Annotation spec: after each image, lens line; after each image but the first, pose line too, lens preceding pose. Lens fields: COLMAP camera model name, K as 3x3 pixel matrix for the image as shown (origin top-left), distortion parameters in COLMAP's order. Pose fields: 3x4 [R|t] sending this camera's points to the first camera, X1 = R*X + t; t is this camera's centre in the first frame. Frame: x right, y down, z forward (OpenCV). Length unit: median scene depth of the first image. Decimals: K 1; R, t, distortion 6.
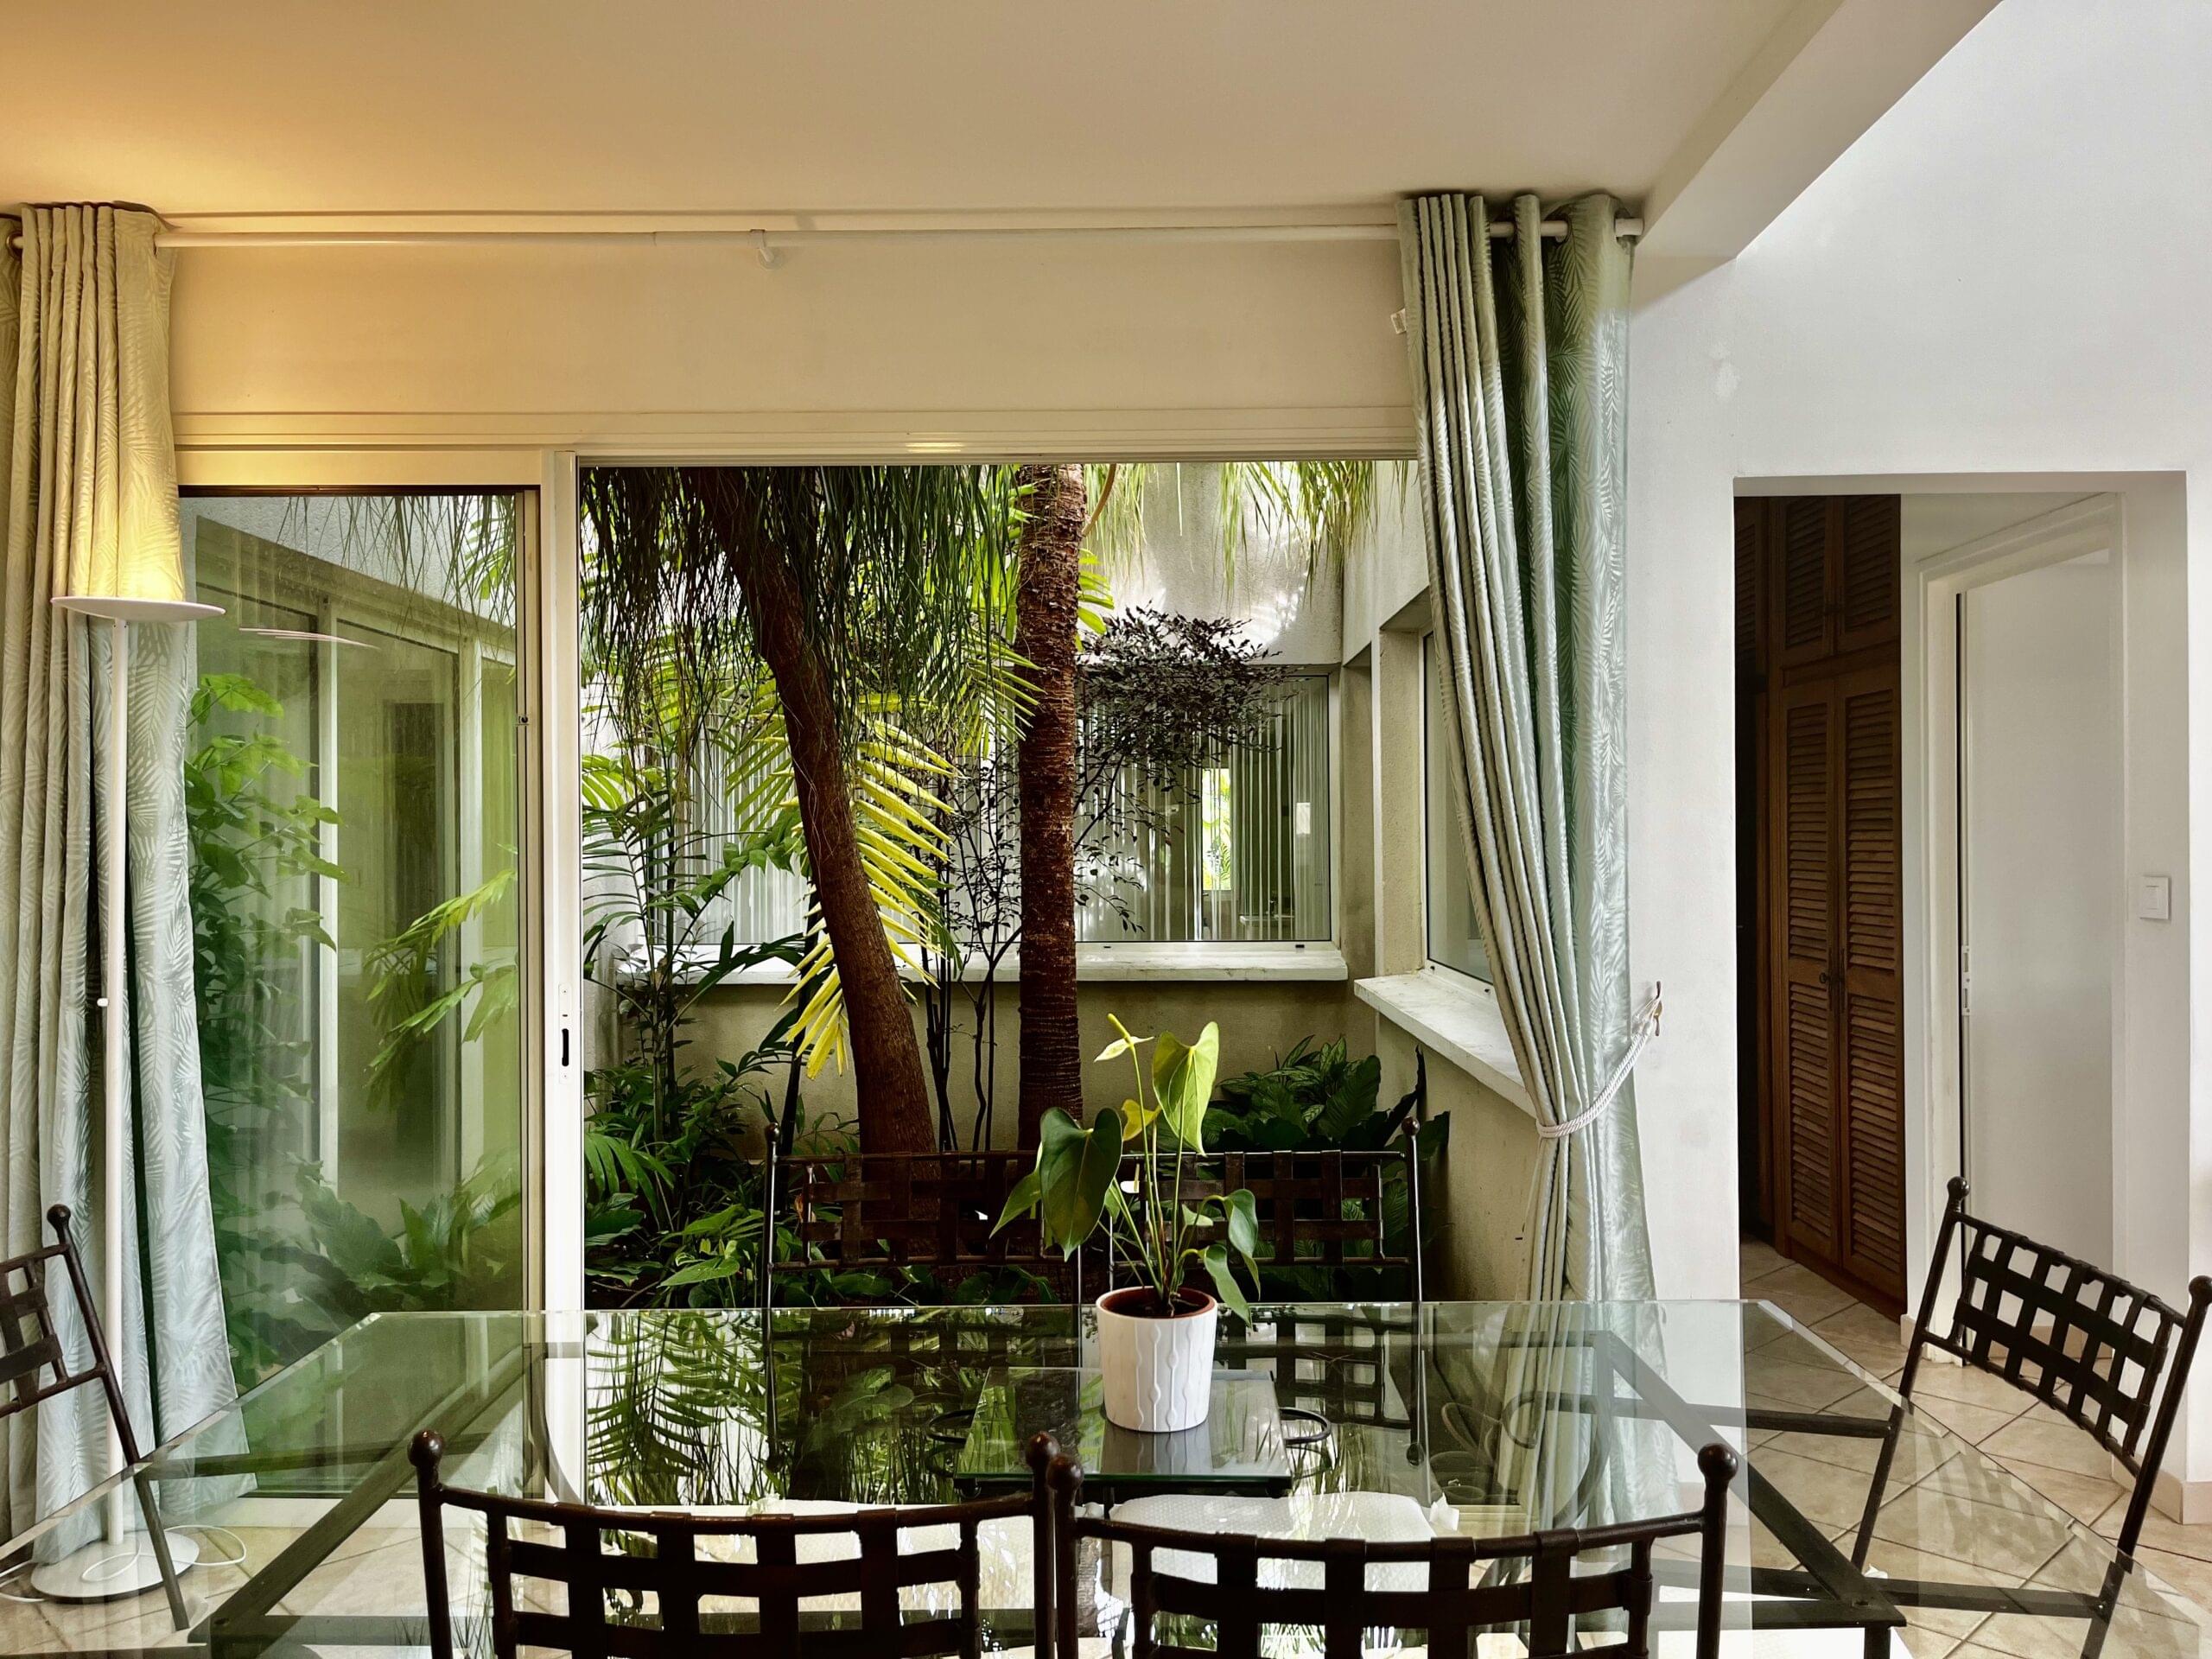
lens RADIAL K [[1687.4, 0, 1104.6], [0, 1687.4, 845.4], [0, 0, 1]] dist [0.017804, -0.023678]
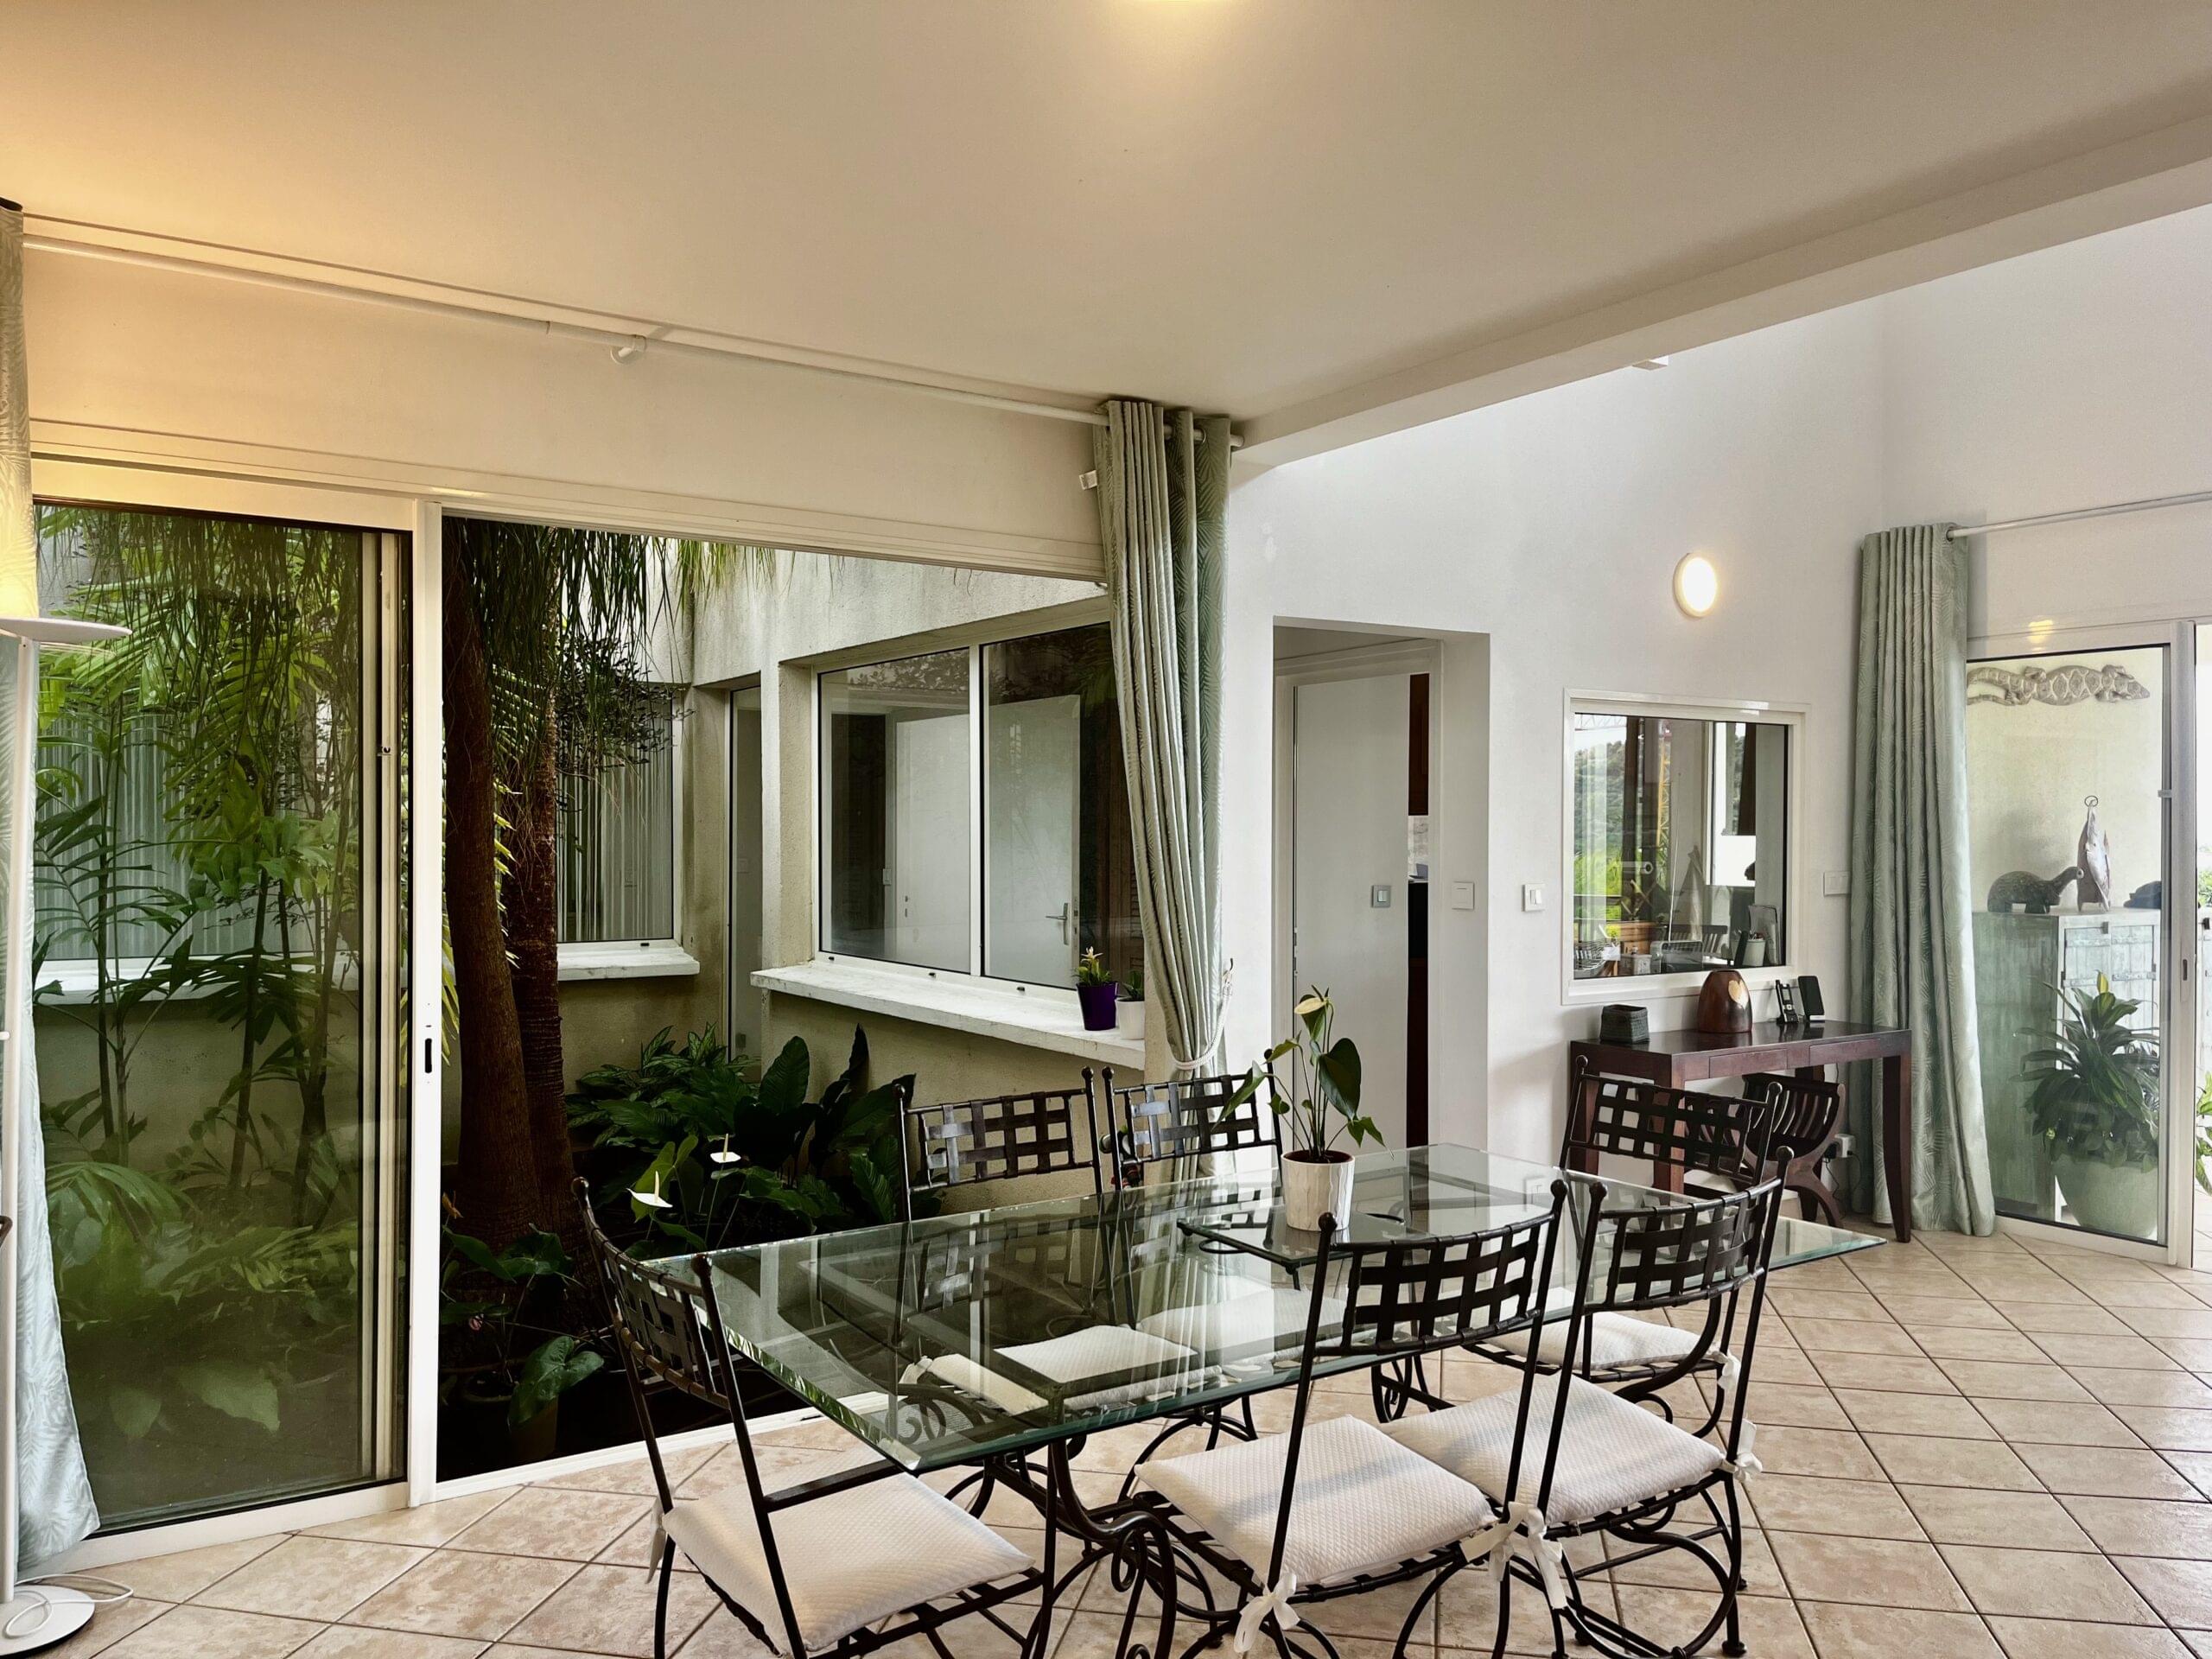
lens RADIAL K [[1687.4, 0, 1097.4], [0, 1687.4, 824.3], [0, 0, 1]] dist [0.017804, -0.023678]
pose [[0.831971, 0.010679, 0.554717, -0.311340], [-0.006895, 0.999937, -0.008909, -0.011749], [-0.554777, 0.003587, 0.831992, -0.073546]]
